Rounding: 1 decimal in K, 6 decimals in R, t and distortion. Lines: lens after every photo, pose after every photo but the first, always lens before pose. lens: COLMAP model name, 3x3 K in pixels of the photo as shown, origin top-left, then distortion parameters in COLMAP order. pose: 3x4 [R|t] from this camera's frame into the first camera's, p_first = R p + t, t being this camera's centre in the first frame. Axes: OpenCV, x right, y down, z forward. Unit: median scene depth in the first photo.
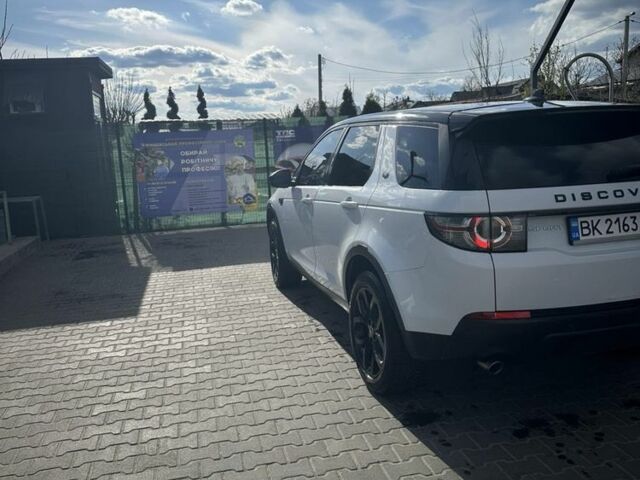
lens RADIAL K [[582.6, 0, 320.0], [0, 582.6, 240.0], [0, 0, 1]] dist [0.109143, -0.207366]
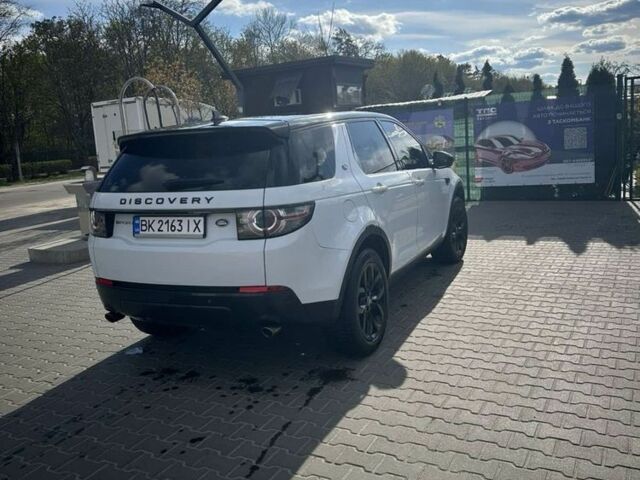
lens RADIAL K [[582.6, 0, 320.0], [0, 582.6, 240.0], [0, 0, 1]] dist [0.109143, -0.207366]
pose [[0.746054, 0.110584, -0.656639, 1.531711], [-0.072168, 0.993733, 0.085358, -0.121851], [0.661963, -0.016294, 0.749359, 0.263414]]
